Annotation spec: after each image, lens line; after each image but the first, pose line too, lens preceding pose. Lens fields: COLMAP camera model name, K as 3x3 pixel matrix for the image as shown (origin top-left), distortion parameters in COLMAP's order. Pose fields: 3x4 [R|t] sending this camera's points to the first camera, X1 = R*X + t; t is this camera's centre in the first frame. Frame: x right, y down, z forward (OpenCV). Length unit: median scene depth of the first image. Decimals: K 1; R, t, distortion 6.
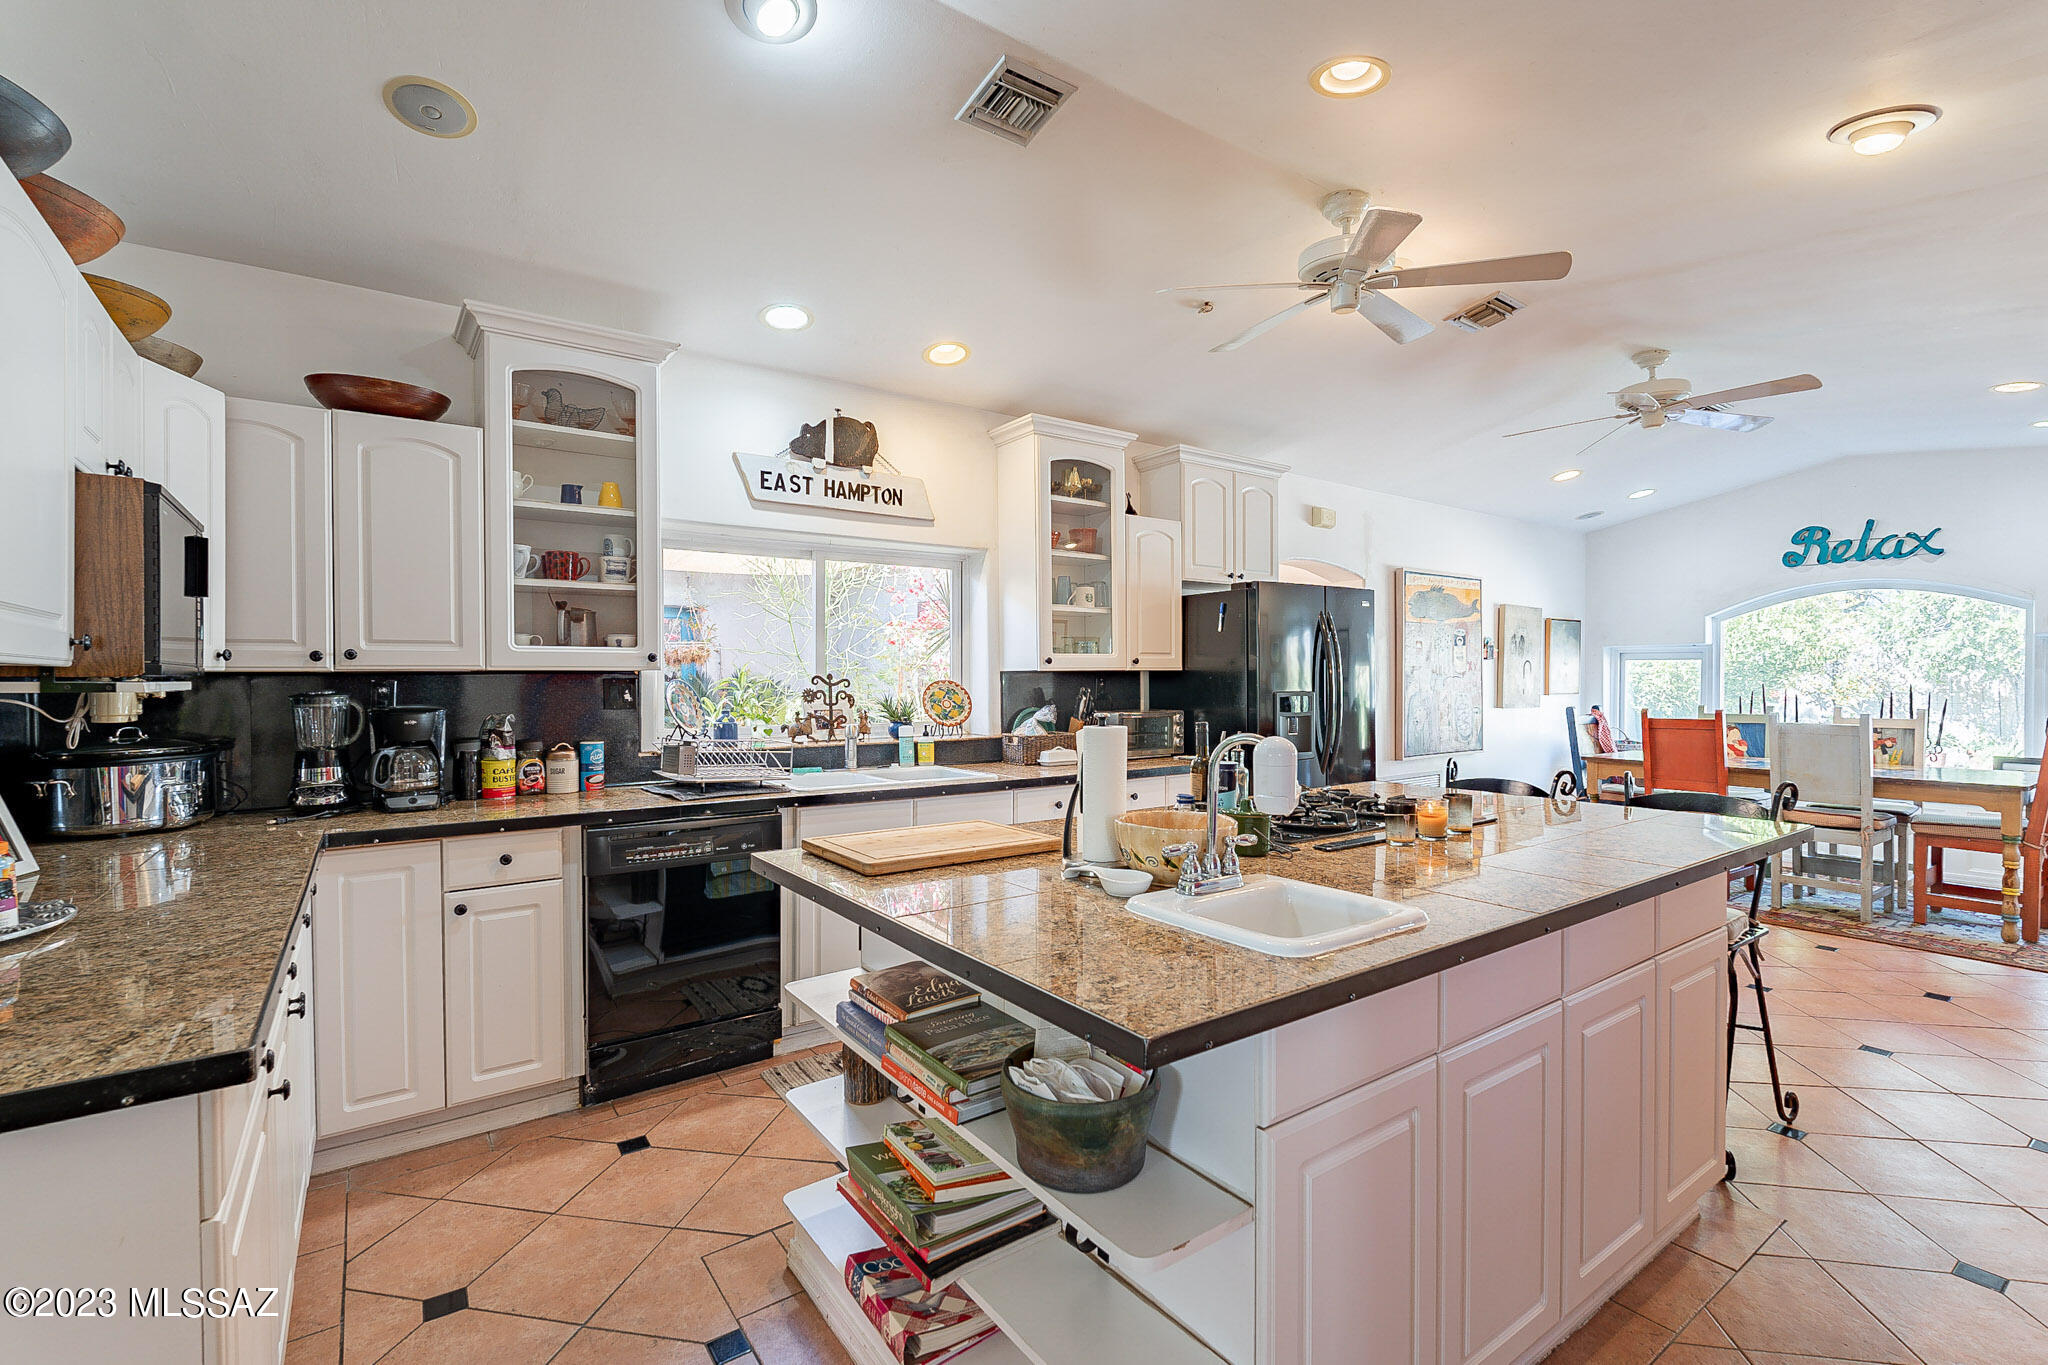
lens RADIAL K [[908.0, 0, 1020.3], [0, 908.0, 683.3], [0, 0, 1]] dist [-0.000965, -0.000058]
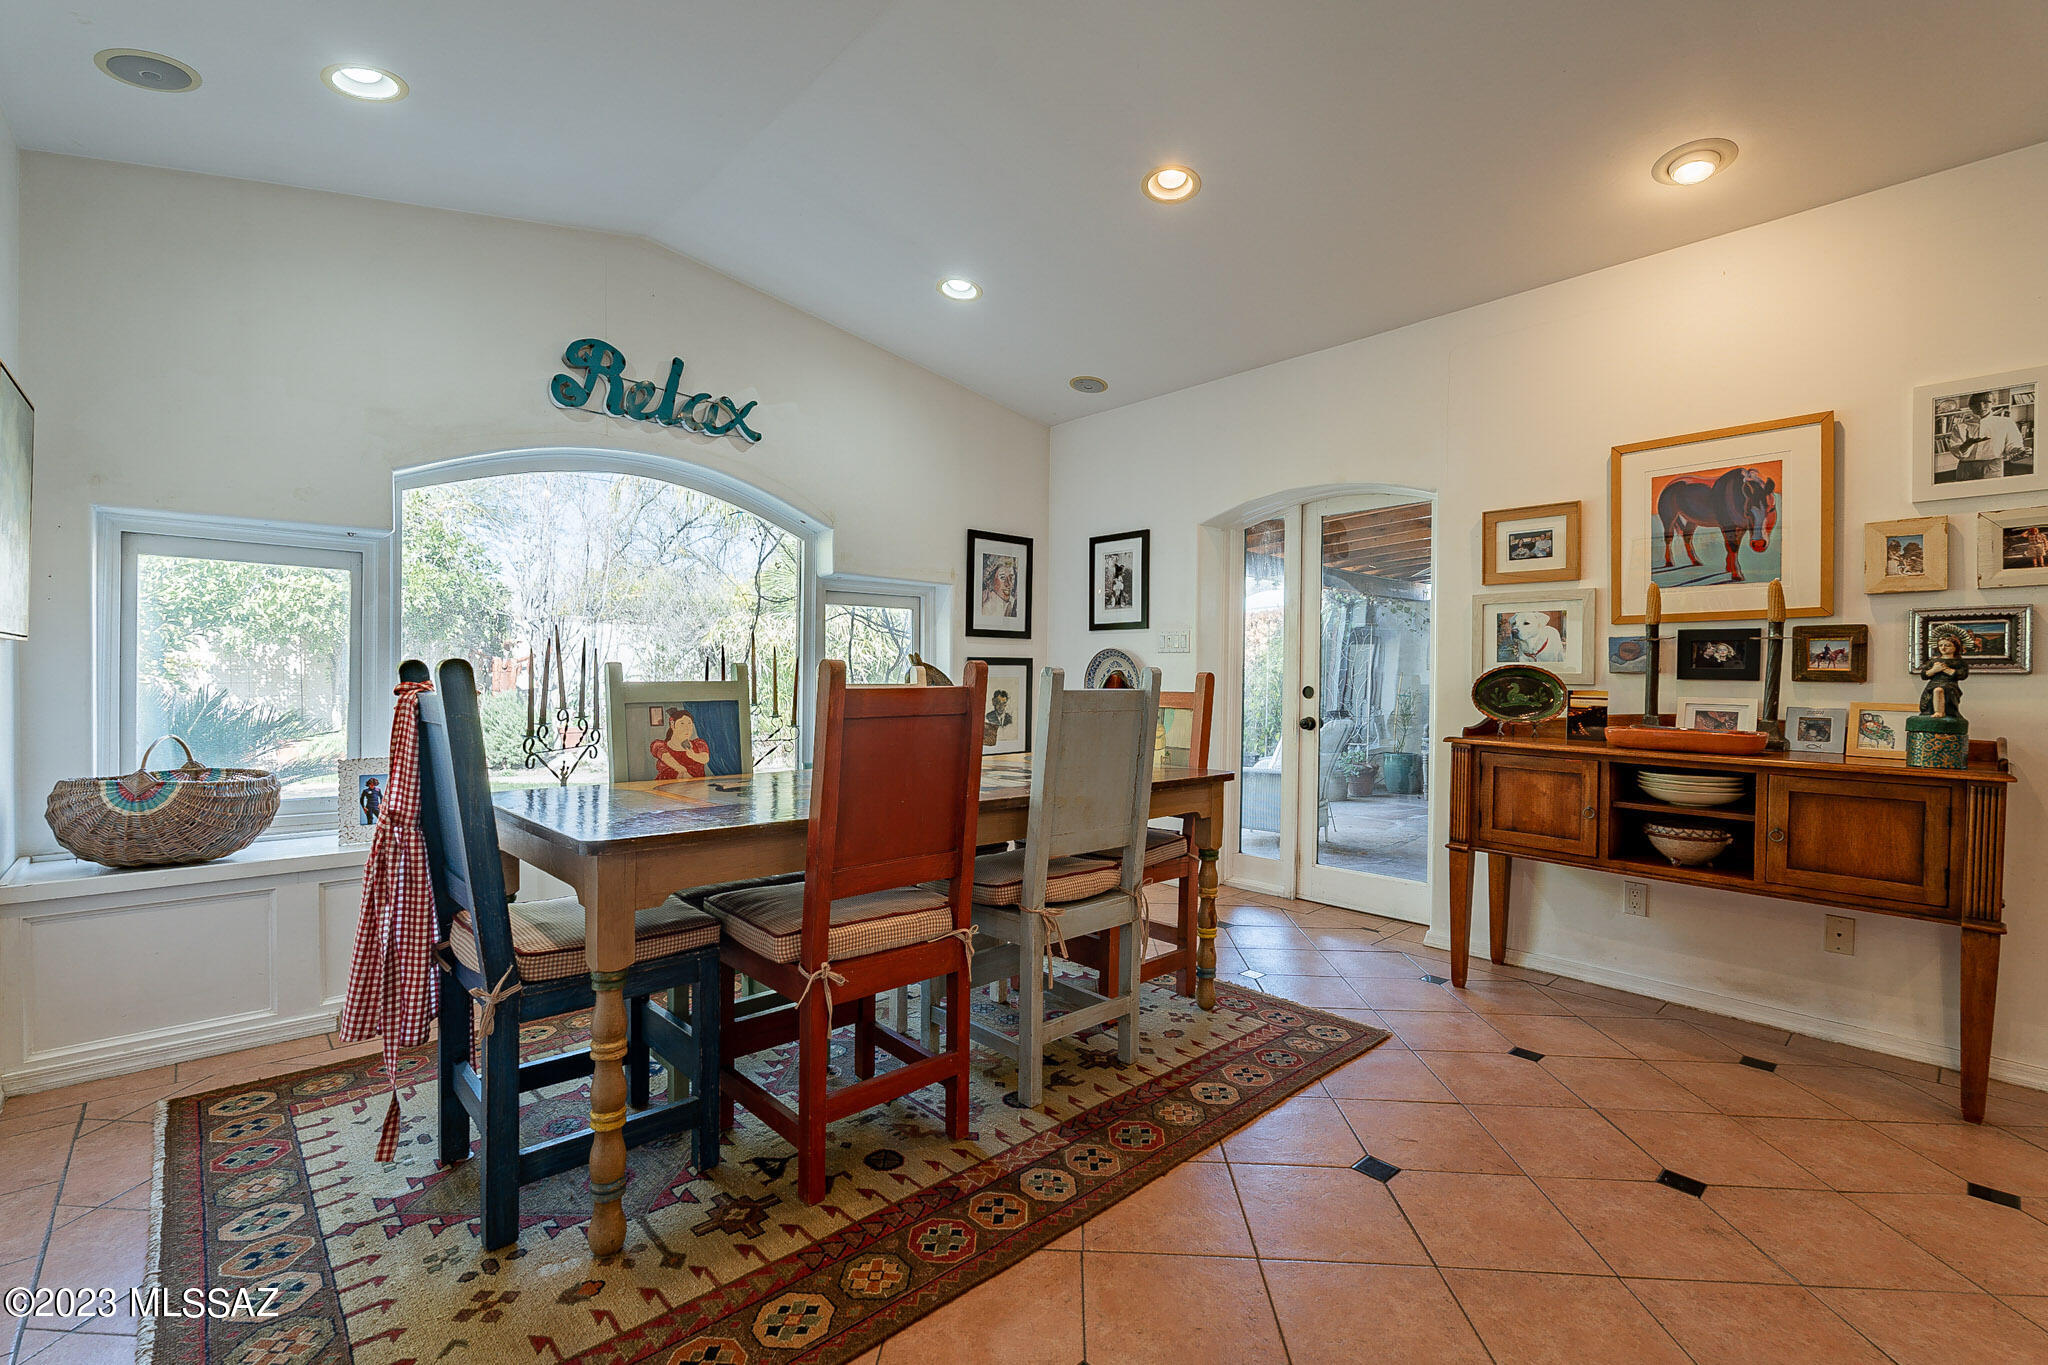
lens RADIAL K [[902.4, 0, 1024.6], [0, 902.4, 684.6], [0, 0, 1]] dist [-0.003926, -0.000370]
pose [[-0.128790, -0.008278, 0.991637, 0.318989], [-0.004912, 0.999958, 0.007709, 0.030163], [-0.991660, -0.003878, -0.128825, 0.863561]]
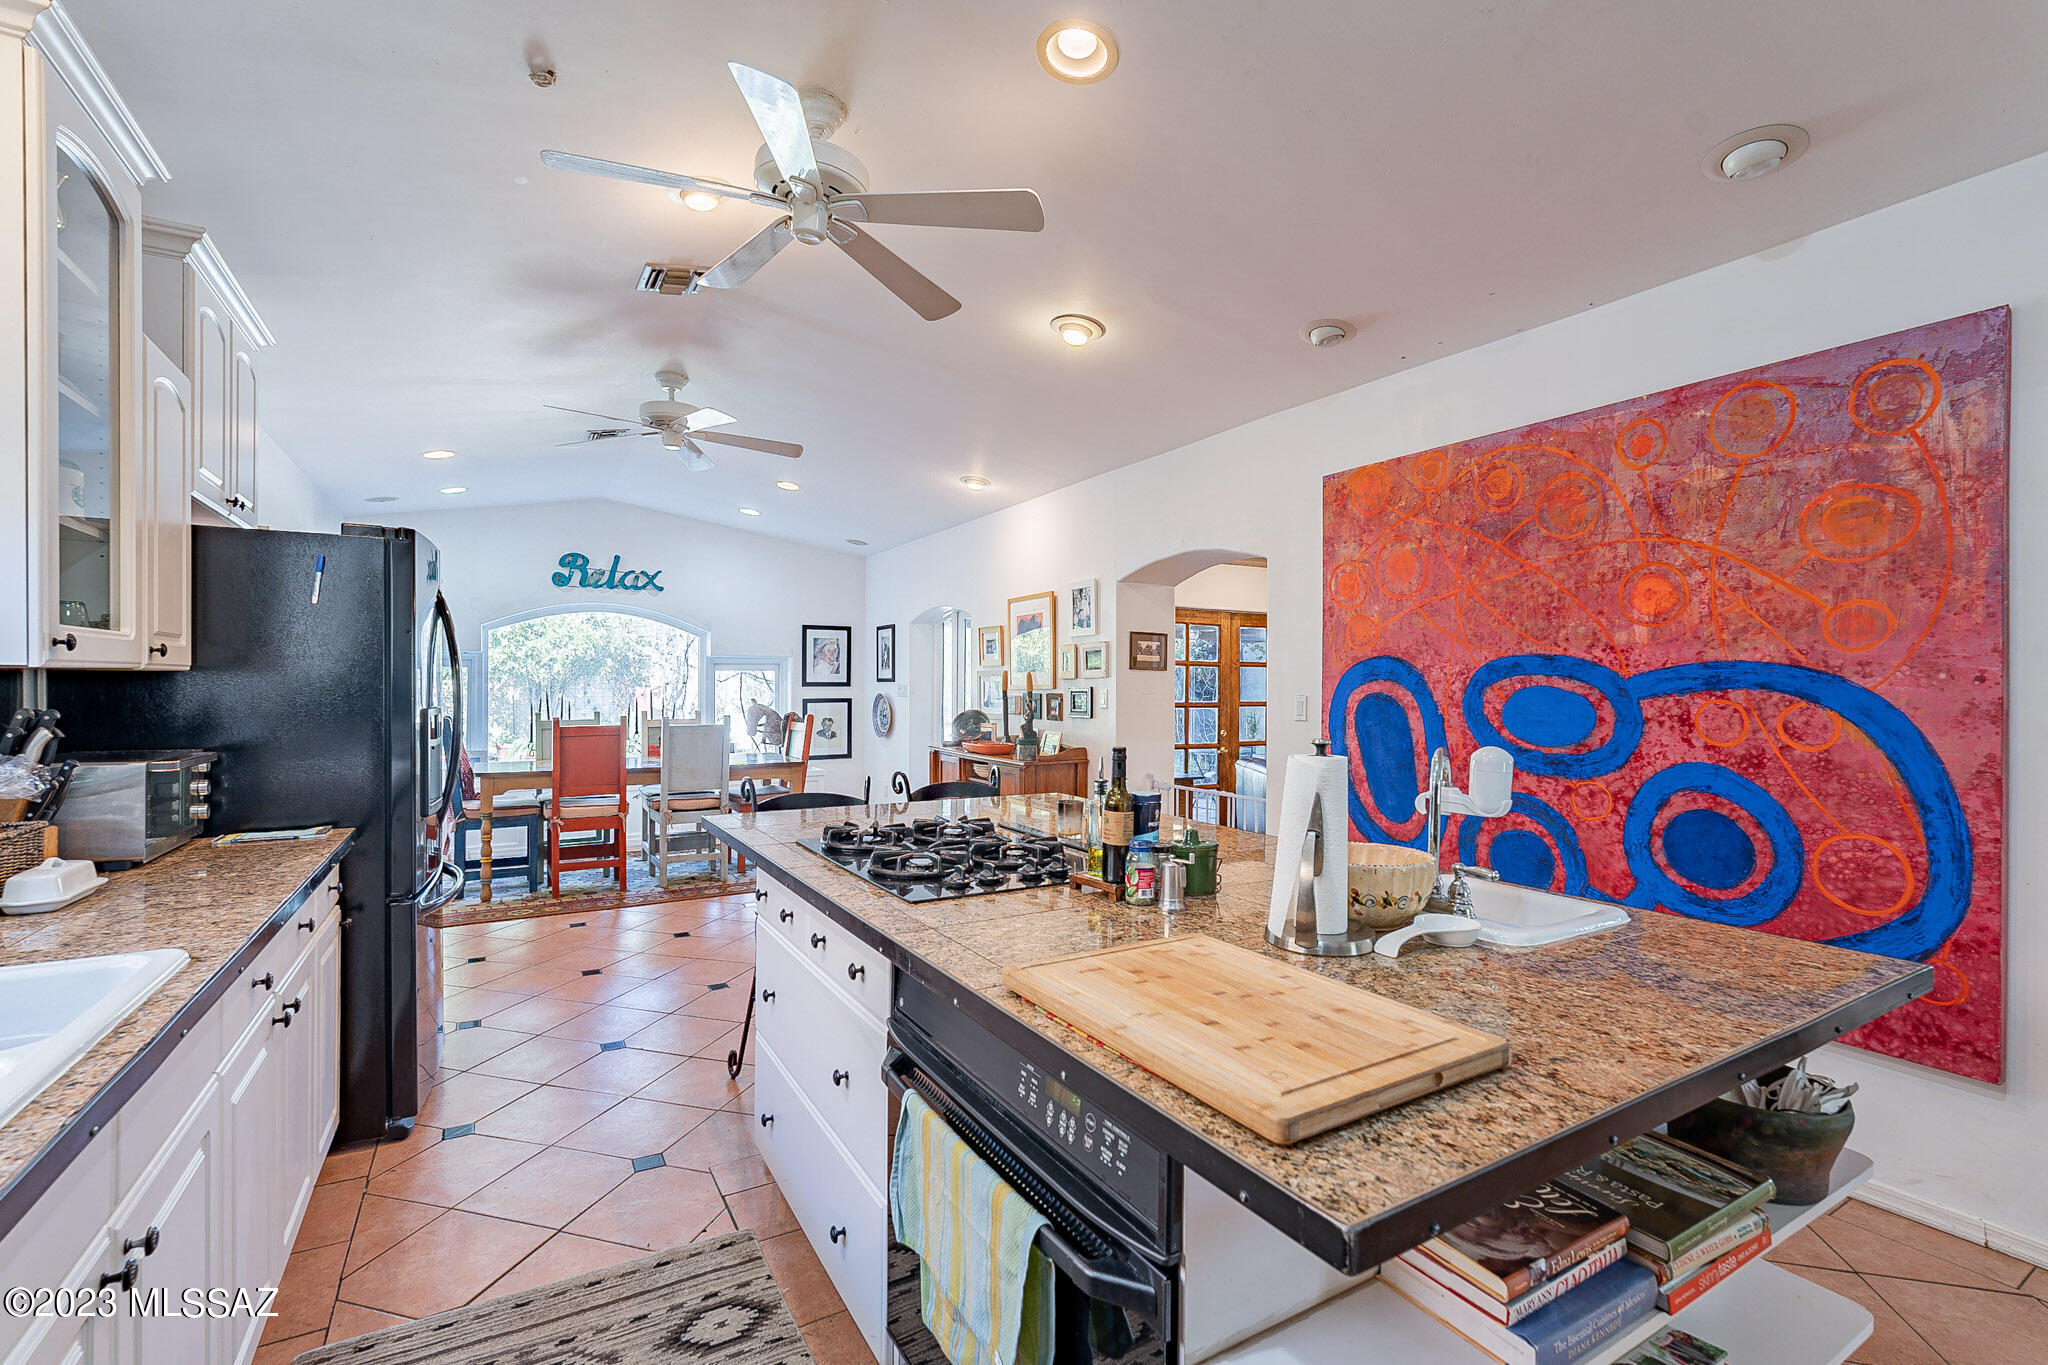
lens RADIAL K [[902.5, 0, 1017.4], [0, 902.5, 688.9], [0, 0, 1]] dist [-0.000310, -0.000072]
pose [[0.086573, -0.001043, 0.996245, -0.216652], [0.001957, 0.999998, 0.000877, -0.002896], [-0.996244, 0.001874, 0.086575, 0.372437]]
